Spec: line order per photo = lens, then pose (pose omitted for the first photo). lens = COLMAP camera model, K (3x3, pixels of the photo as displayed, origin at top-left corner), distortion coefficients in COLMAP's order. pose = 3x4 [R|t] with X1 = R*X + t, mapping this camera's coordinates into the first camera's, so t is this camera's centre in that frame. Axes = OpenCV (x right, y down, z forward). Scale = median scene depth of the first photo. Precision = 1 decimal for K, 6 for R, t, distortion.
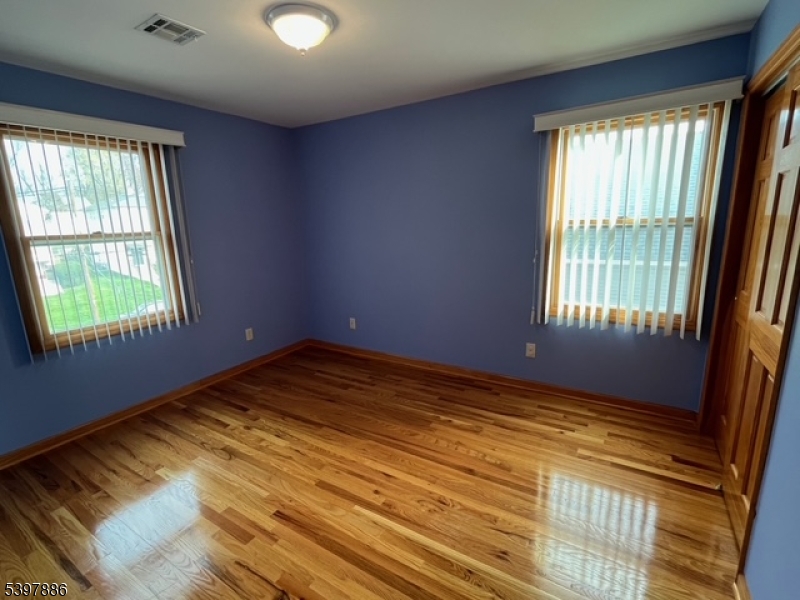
lens RADIAL K [[377.5, 0, 398.3], [0, 377.5, 299.8], [0, 0, 1]] dist [0.001033, 0.000112]
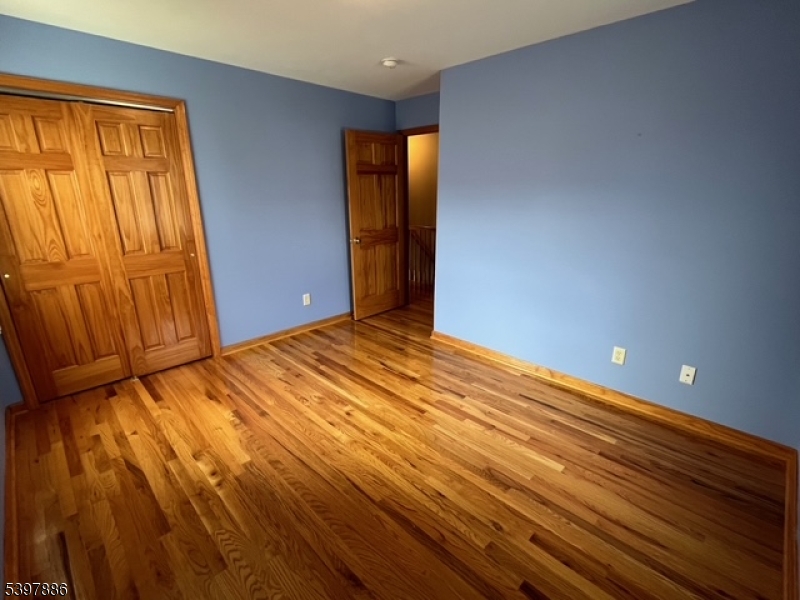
lens RADIAL K [[377.5, 0, 398.3], [0, 377.5, 299.8], [0, 0, 1]] dist [0.001033, 0.000112]
pose [[-0.971984, -0.035759, 0.232313, -0.413864], [0.077571, 0.884185, 0.460651, -0.322408], [-0.221880, 0.465766, -0.856640, 1.543483]]
